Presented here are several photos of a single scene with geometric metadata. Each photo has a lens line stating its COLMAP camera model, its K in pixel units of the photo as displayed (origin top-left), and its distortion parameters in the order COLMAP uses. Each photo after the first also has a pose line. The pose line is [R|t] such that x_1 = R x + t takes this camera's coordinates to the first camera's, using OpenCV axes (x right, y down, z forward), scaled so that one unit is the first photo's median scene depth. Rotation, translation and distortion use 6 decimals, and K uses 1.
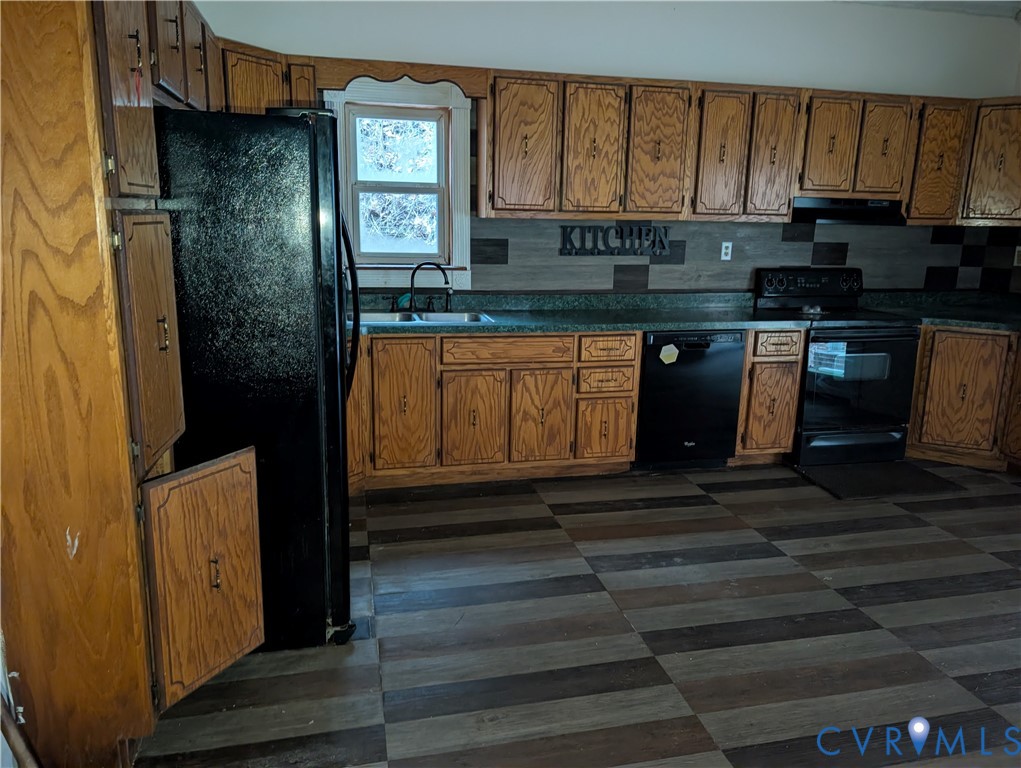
lens RADIAL K [[734.4, 0, 516.3], [0, 734.4, 379.3], [0, 0, 1]] dist [0.019776, -0.017799]
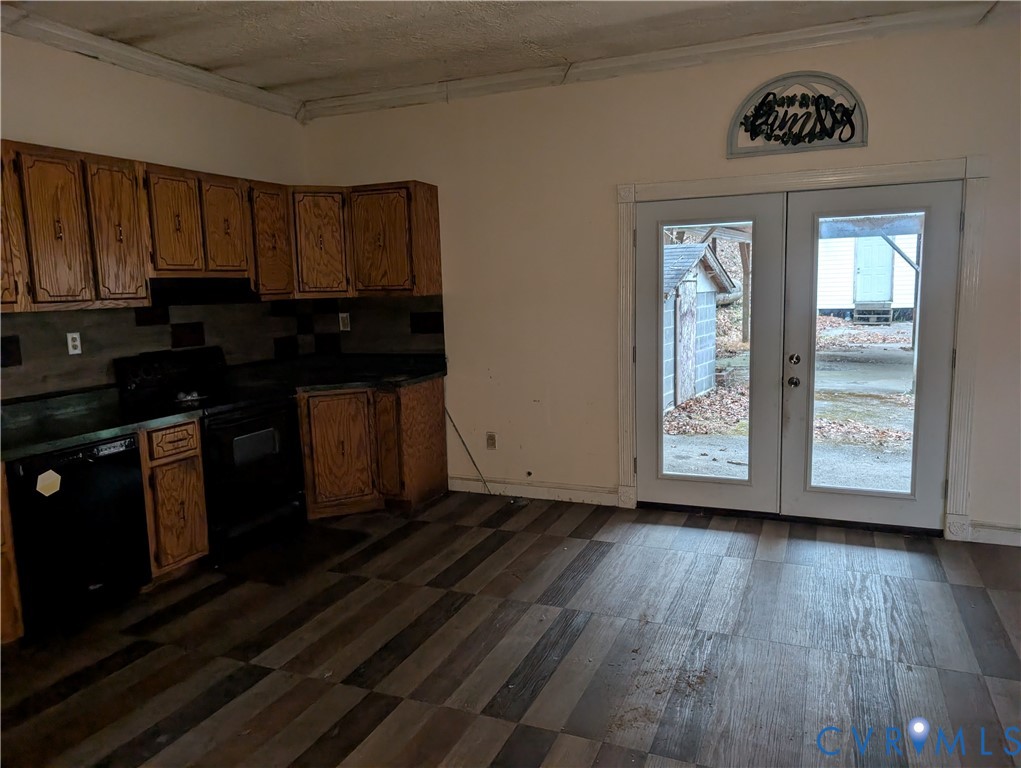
lens RADIAL K [[734.4, 0, 510.2], [0, 734.4, 385.3], [0, 0, 1]] dist [0.019776, -0.017799]
pose [[0.596947, -0.147994, 0.788512, -0.092330], [0.212589, 0.976885, 0.022408, -0.045972], [-0.773602, 0.154252, 0.614611, 0.124886]]
